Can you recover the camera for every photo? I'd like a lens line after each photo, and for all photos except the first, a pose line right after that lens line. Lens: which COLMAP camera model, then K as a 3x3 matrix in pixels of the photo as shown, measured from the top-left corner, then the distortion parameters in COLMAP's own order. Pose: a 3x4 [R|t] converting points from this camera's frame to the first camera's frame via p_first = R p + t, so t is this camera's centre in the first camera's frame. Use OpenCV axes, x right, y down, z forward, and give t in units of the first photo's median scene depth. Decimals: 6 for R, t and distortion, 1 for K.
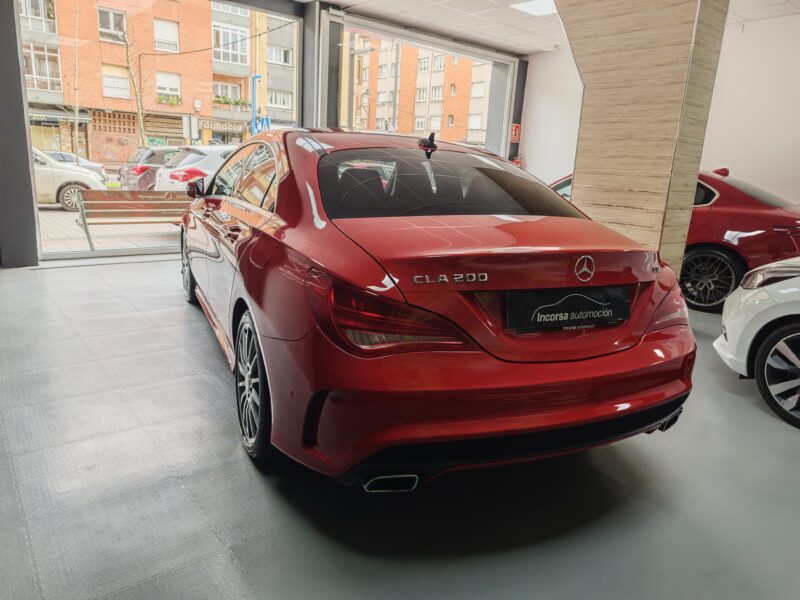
lens RADIAL K [[557.1, 0, 404.4], [0, 557.1, 291.9], [0, 0, 1]] dist [-0.007152, 0.007968]
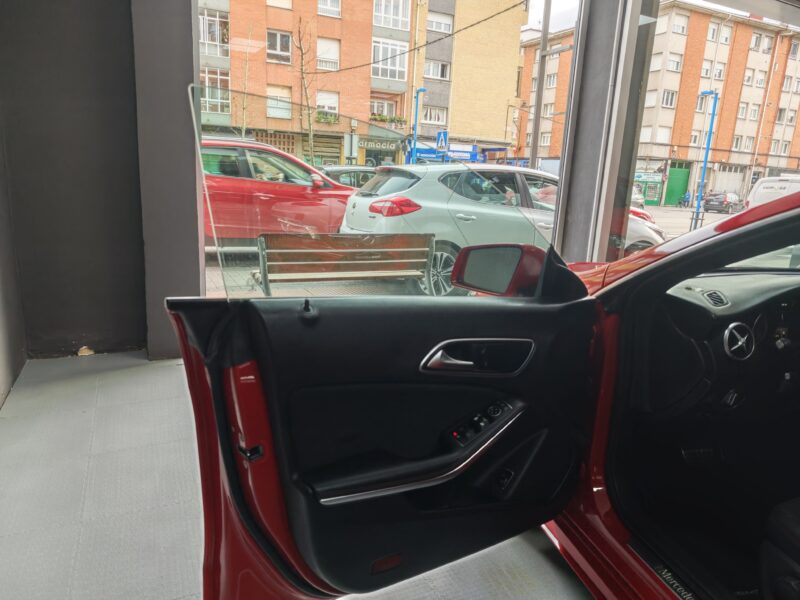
lens RADIAL K [[557.1, 0, 391.8], [0, 557.1, 298.9], [0, 0, 1]] dist [-0.007152, 0.007968]
pose [[0.968272, 0.049582, -0.244930, -0.057953], [-0.054023, 0.998474, -0.011441, -0.023013], [0.243989, 0.024310, 0.969473, 0.085166]]
